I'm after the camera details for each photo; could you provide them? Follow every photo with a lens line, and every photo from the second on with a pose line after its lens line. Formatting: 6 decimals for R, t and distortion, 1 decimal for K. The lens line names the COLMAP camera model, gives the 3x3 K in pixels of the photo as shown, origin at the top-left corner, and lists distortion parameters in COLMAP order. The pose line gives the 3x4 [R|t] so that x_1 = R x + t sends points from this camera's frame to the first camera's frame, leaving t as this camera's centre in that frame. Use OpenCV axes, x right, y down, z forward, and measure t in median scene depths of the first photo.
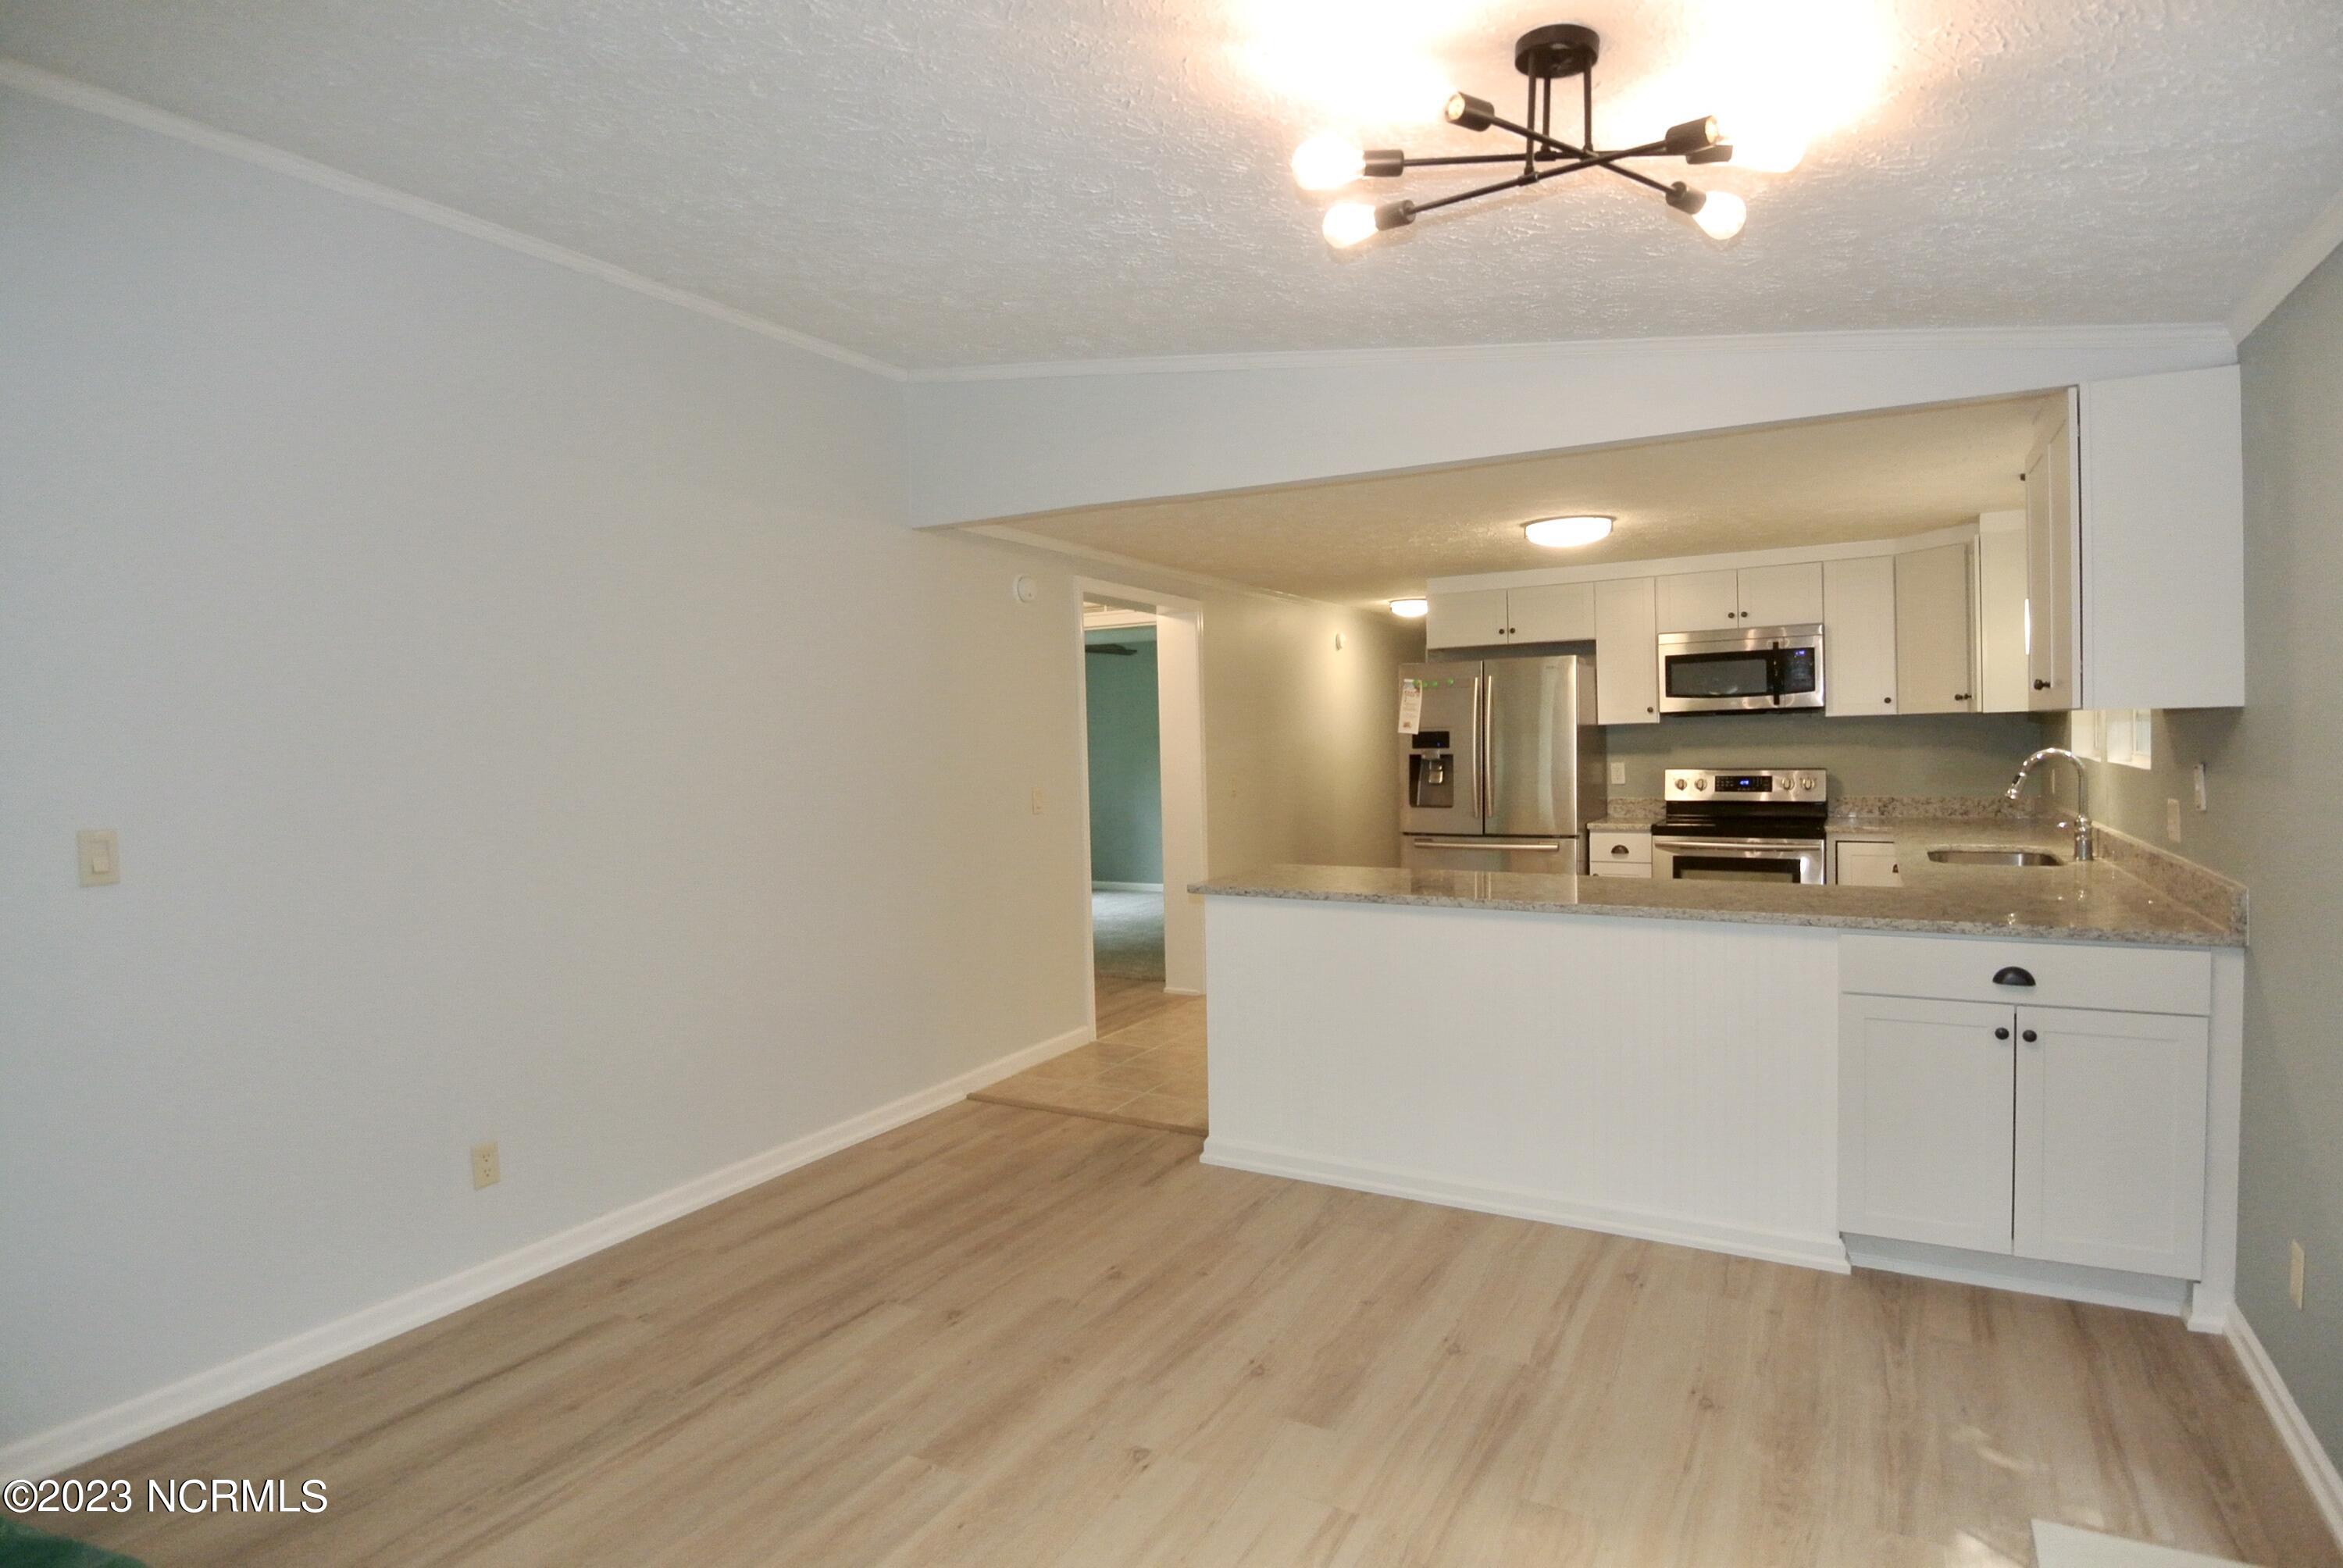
lens RADIAL K [[1227.3, 0, 1160.6], [0, 1227.3, 782.0], [0, 0, 1]] dist [0.012025, -0.036449]
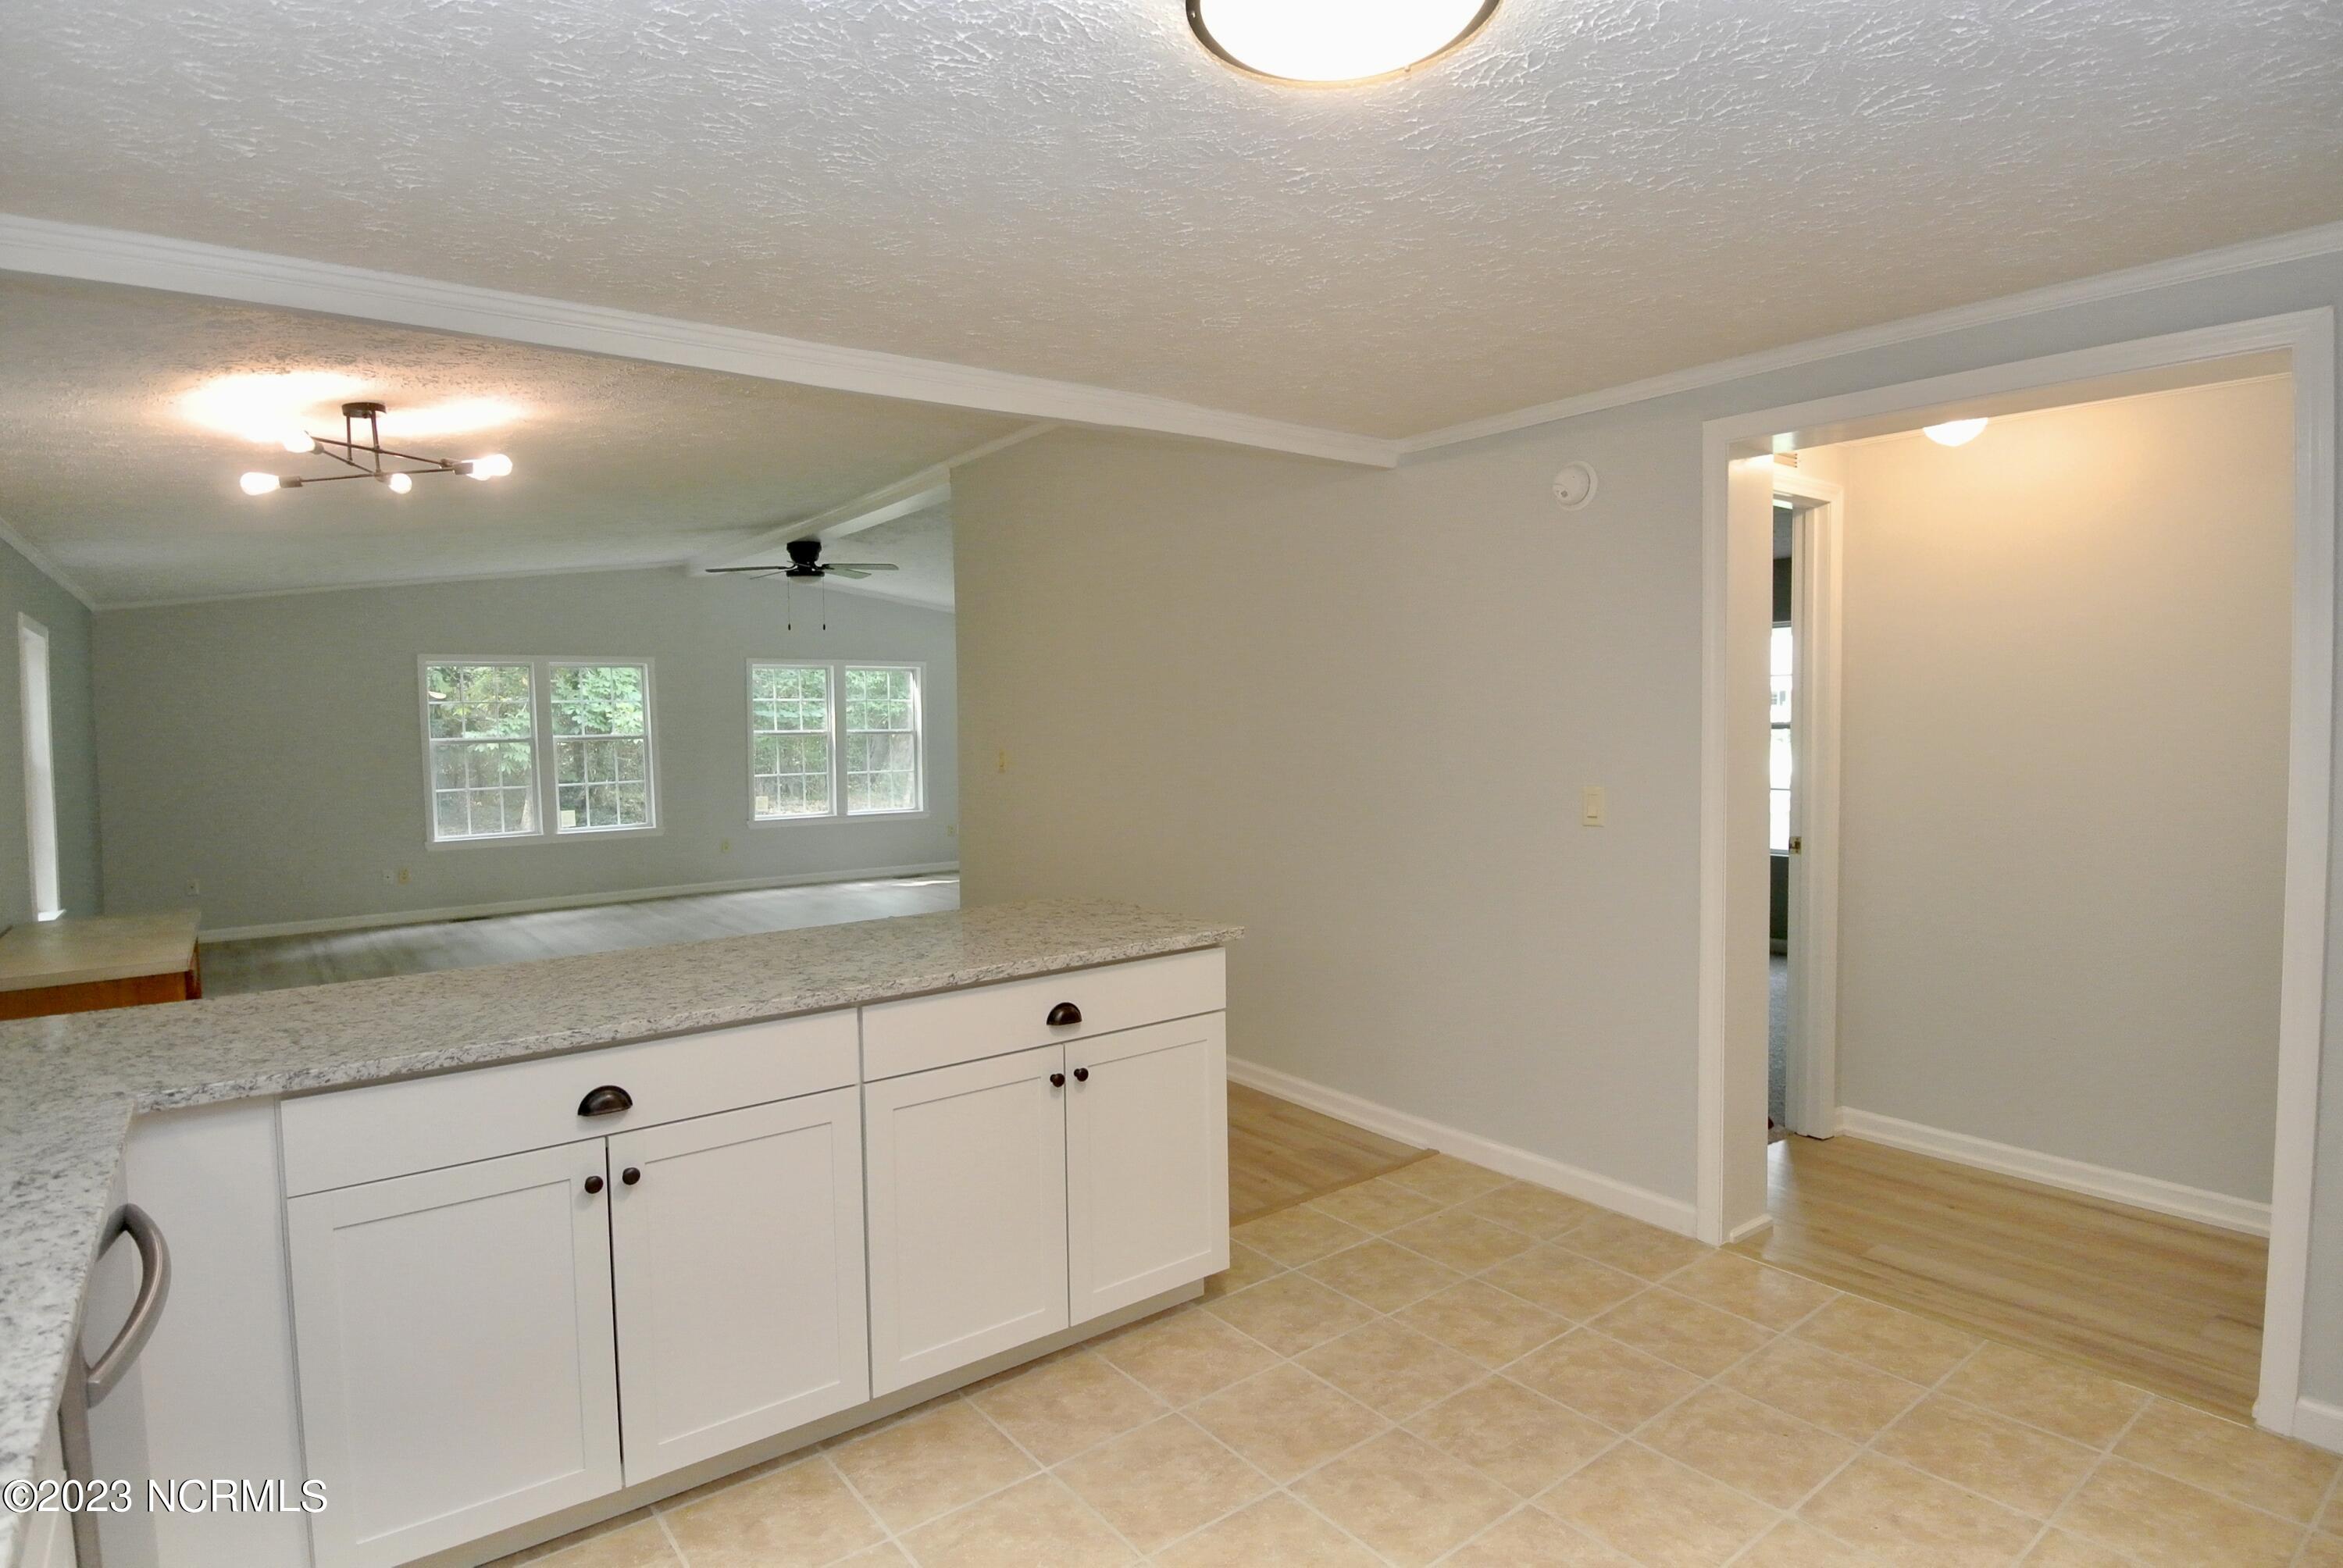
lens RADIAL K [[1259.2, 0, 1151.7], [0, 1259.2, 777.8], [0, 0, 1]] dist [0.003795, -0.023883]
pose [[-0.400802, 0.076095, -0.912999, 0.626774], [-0.007944, 0.996219, 0.086518, -0.058484], [0.916130, 0.041930, -0.398682, 1.092282]]
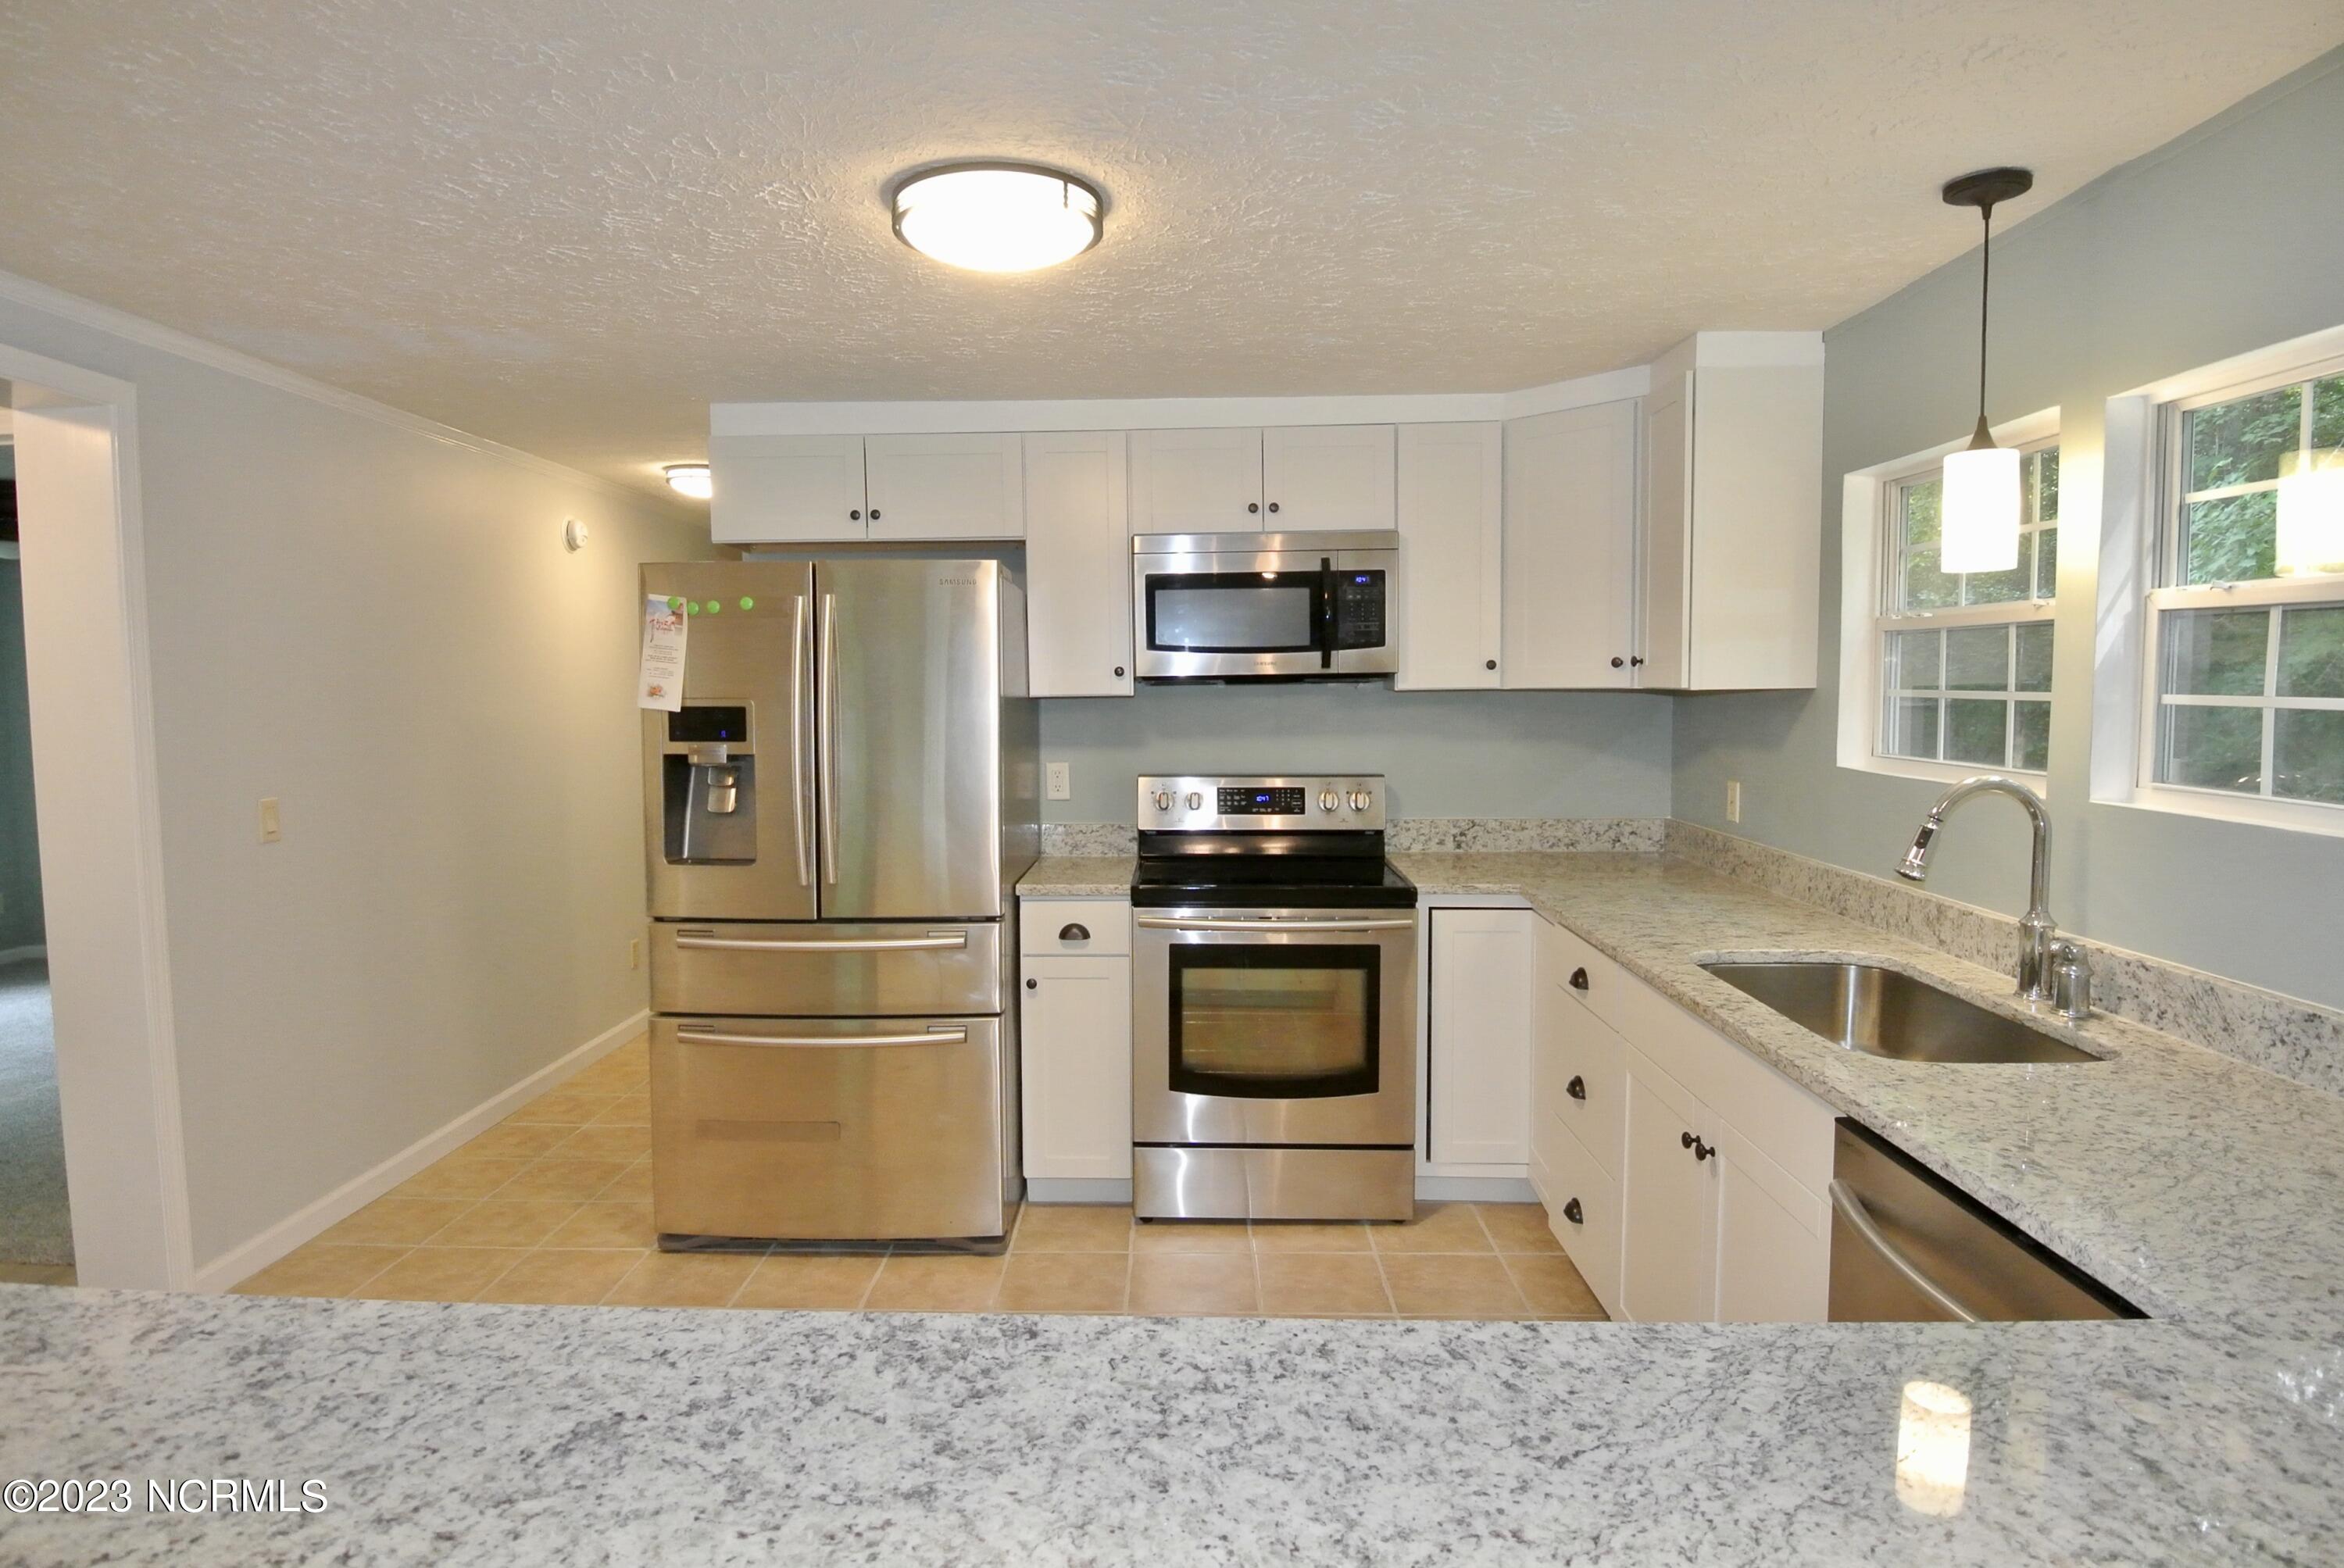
lens RADIAL K [[1259.7, 0, 1152.2], [0, 1259.7, 777.8], [0, 0, 1]] dist [0.003795, -0.023883]
pose [[0.885782, -0.015771, 0.463833, 0.183055], [0.002239, 0.999556, 0.029711, -0.034516], [-0.464096, -0.025279, 0.885424, 0.609383]]
